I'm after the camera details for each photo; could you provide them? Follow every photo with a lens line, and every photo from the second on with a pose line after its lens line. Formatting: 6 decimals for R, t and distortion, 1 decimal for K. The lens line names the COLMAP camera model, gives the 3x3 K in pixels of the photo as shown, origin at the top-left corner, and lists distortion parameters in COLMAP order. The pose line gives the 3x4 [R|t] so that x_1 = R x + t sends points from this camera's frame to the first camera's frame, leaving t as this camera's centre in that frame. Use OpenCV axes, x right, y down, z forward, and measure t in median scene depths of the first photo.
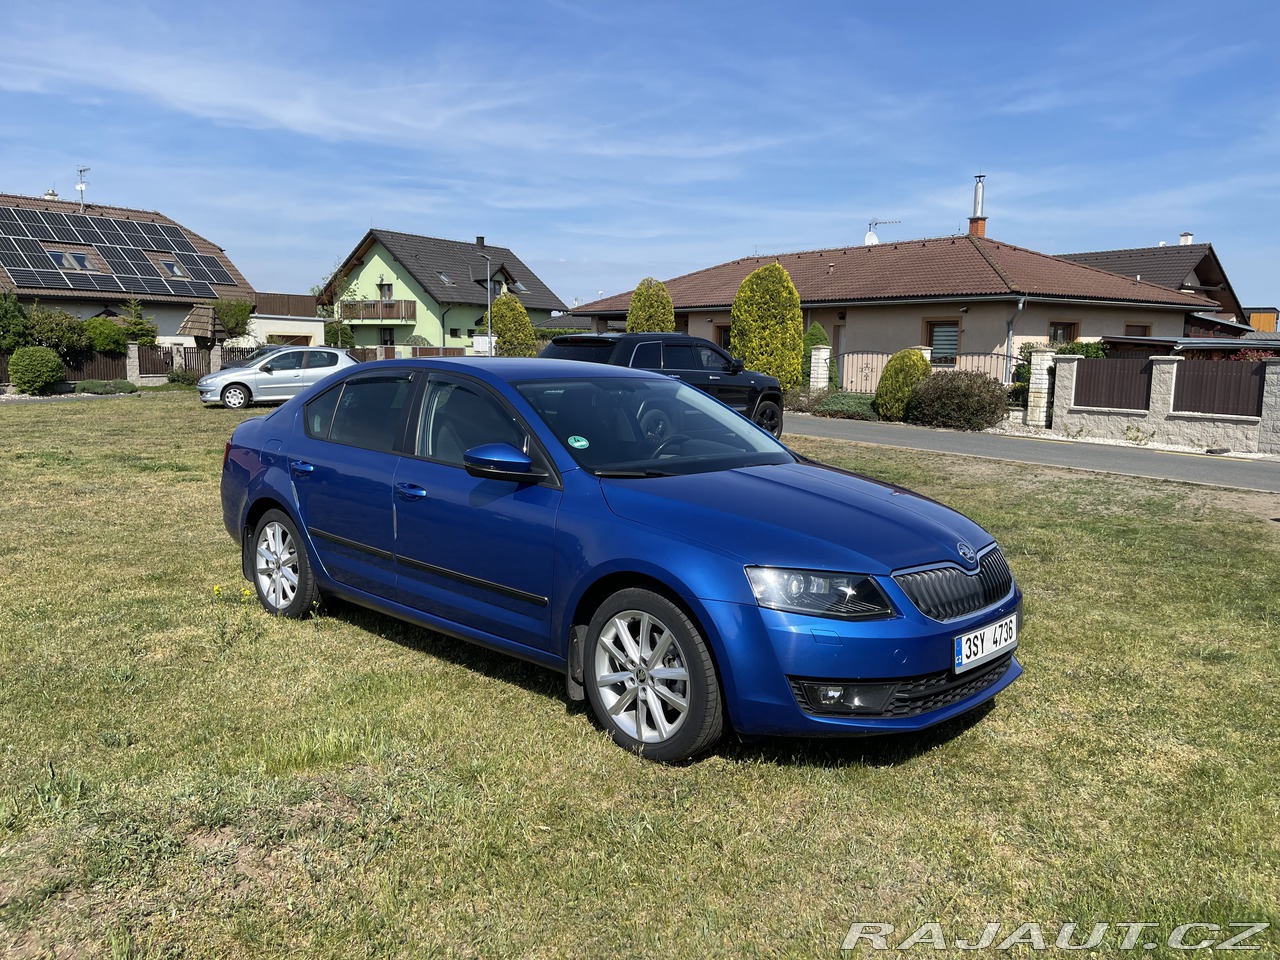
lens RADIAL K [[918.7, 0, 641.1], [0, 918.7, 478.8], [0, 0, 1]] dist [0.019296, -0.039136]
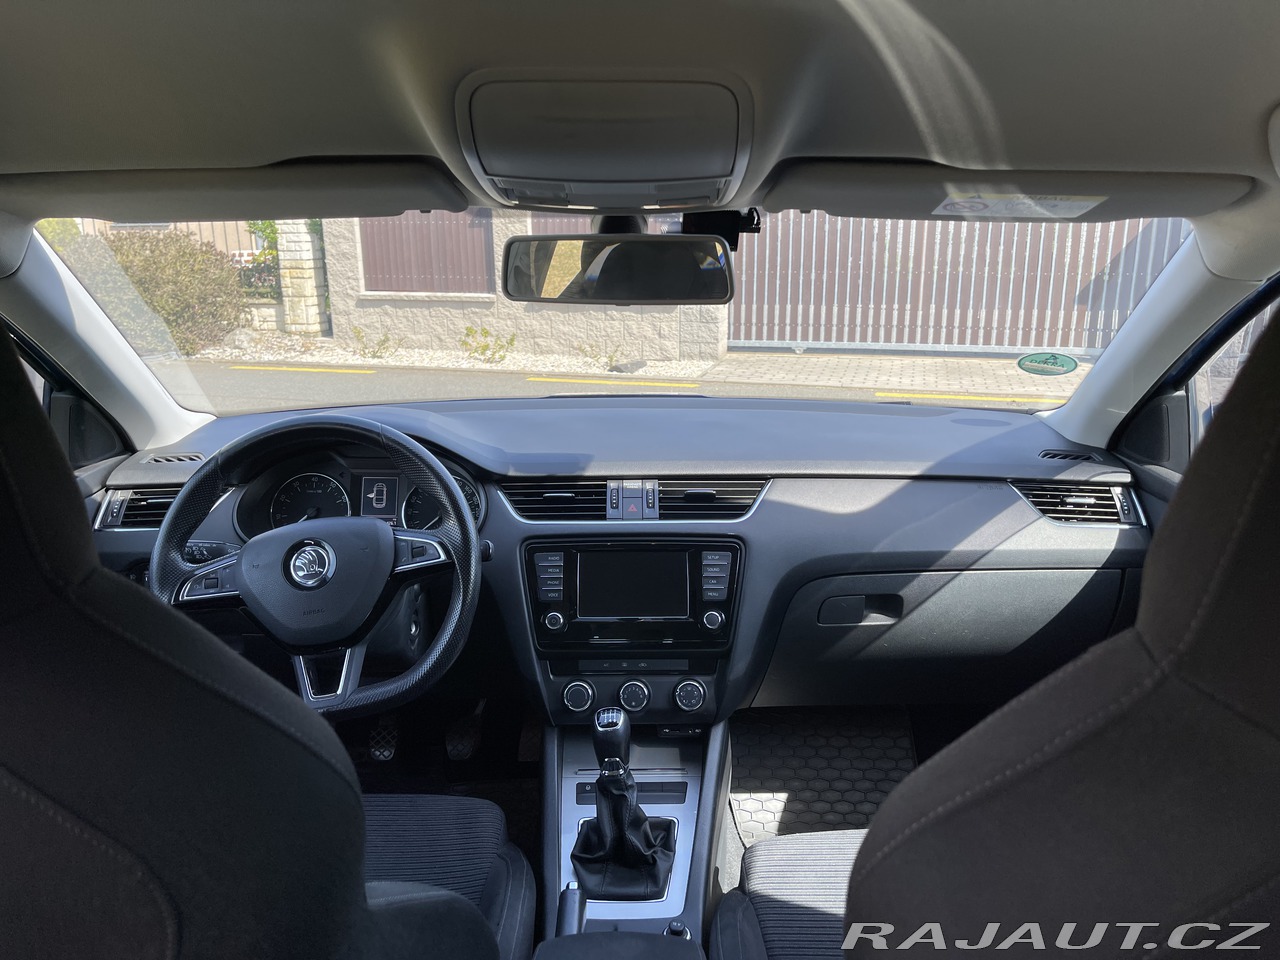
lens RADIAL K [[918.7, 0, 645.3], [0, 918.7, 476.7], [0, 0, 1]] dist [0.019296, -0.039136]
pose [[0.748567, -0.194406, 0.633920, 0.229960], [0.105099, 0.978754, 0.176051, -0.050354], [-0.654677, -0.065162, 0.753095, 0.480723]]
